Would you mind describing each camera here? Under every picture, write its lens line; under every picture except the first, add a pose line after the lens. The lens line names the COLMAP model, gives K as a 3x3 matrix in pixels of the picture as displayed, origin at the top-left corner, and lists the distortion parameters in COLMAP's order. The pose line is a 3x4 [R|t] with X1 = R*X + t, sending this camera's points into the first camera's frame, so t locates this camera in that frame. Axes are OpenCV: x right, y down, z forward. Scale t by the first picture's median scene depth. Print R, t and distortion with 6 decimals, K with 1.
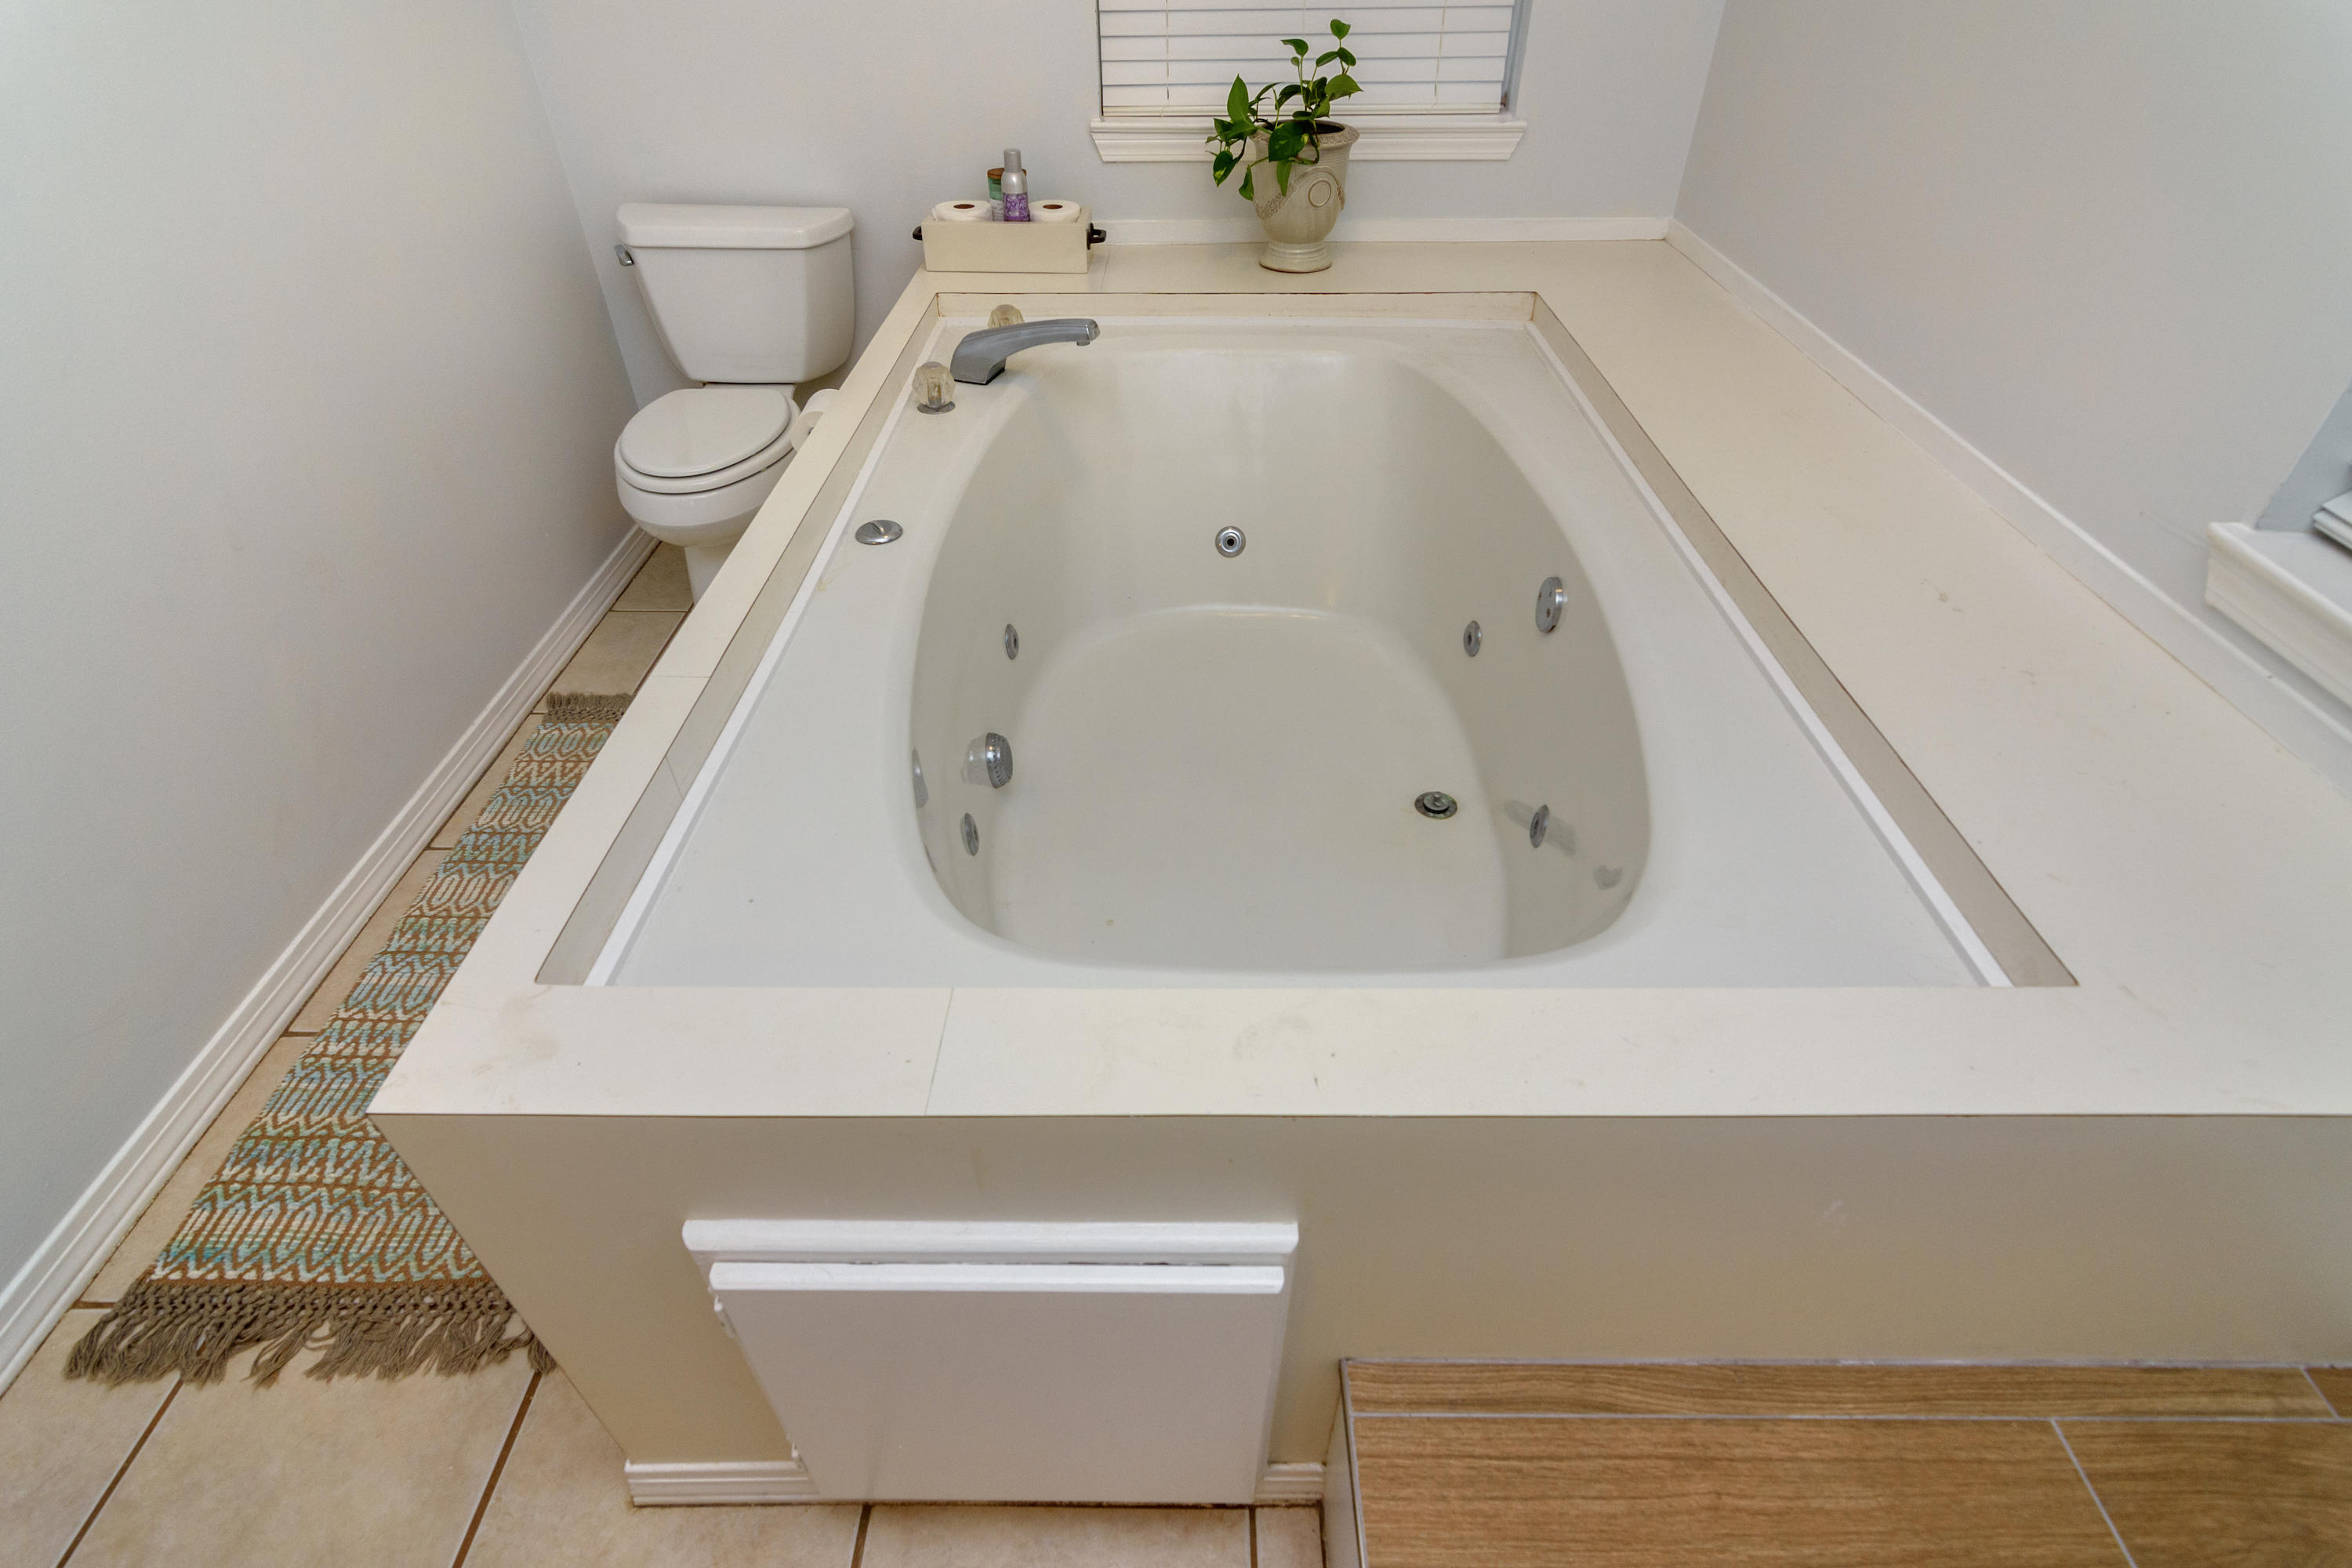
lens RADIAL K [[1152.4, 0, 1173.0], [0, 1152.4, 805.9], [0, 0, 1]] dist [0.001400, 0.001688]
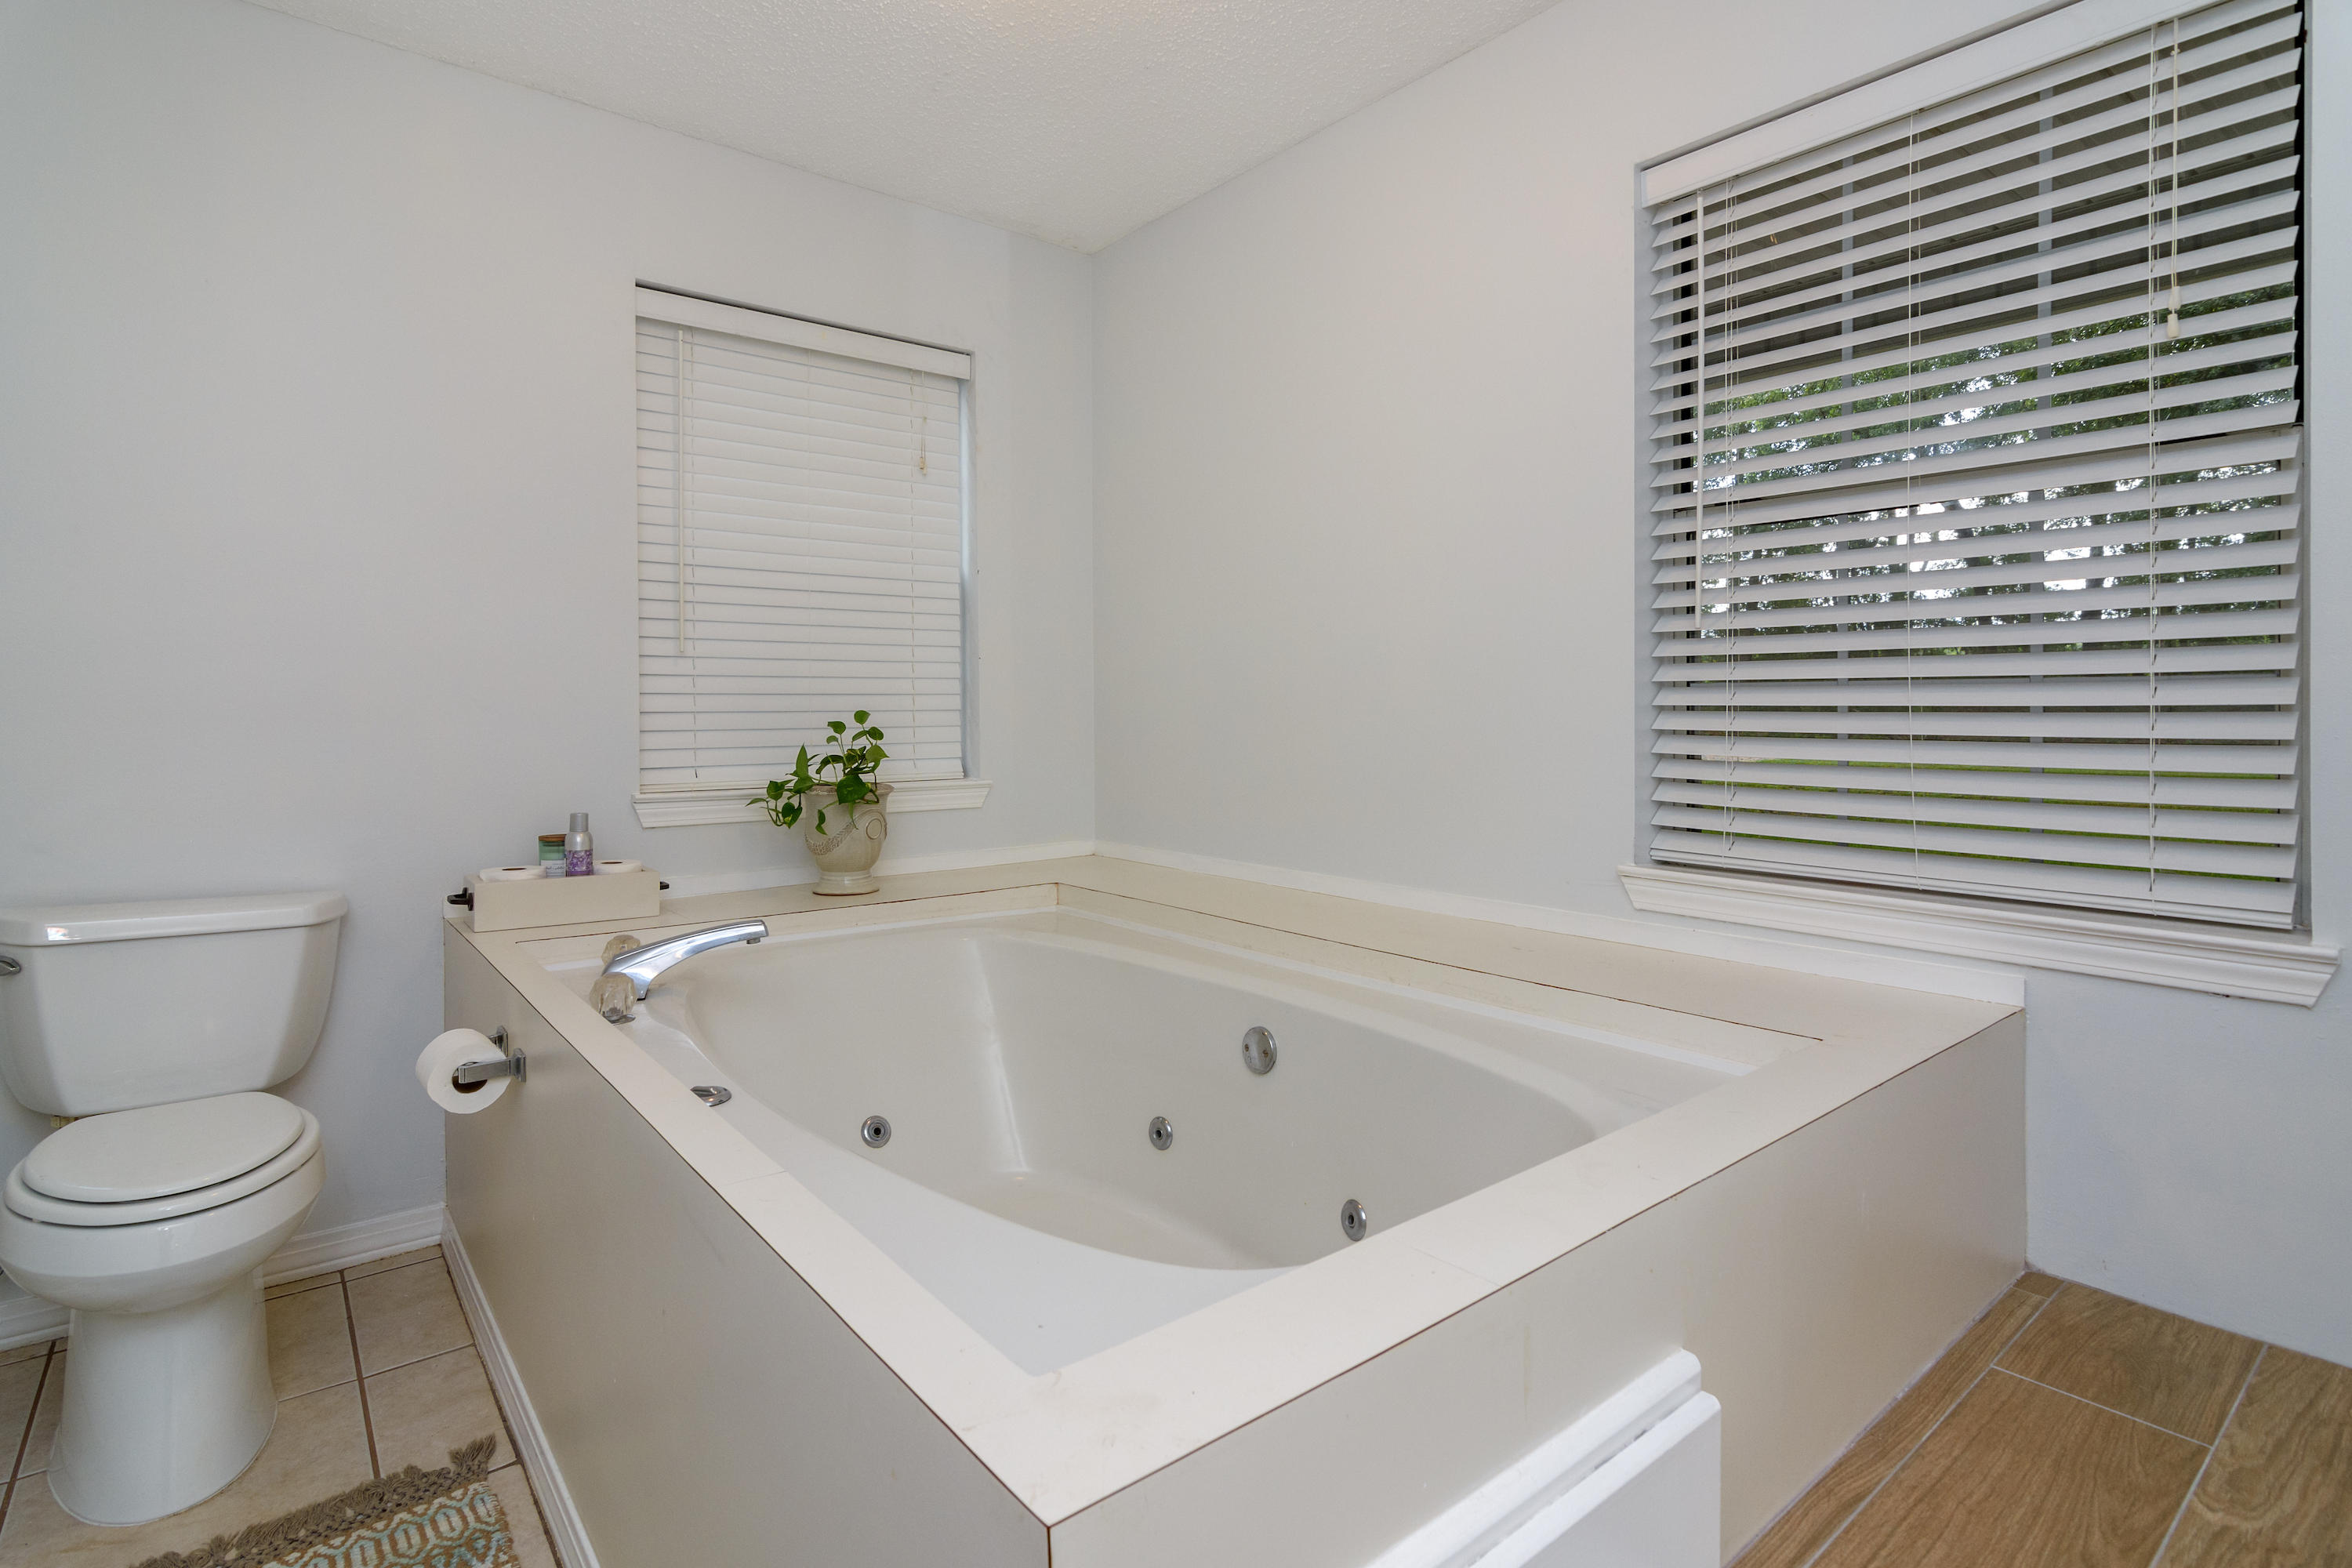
lens RADIAL K [[1162.2, 0, 1205.7], [0, 1162.2, 700.7], [0, 0, 1]] dist [0.002982, 0.002098]
pose [[0.762101, 0.005512, 0.647435, -0.391862], [0.412696, 0.766362, -0.492312, 0.094754], [-0.498884, 0.642385, 0.581770, 0.058314]]
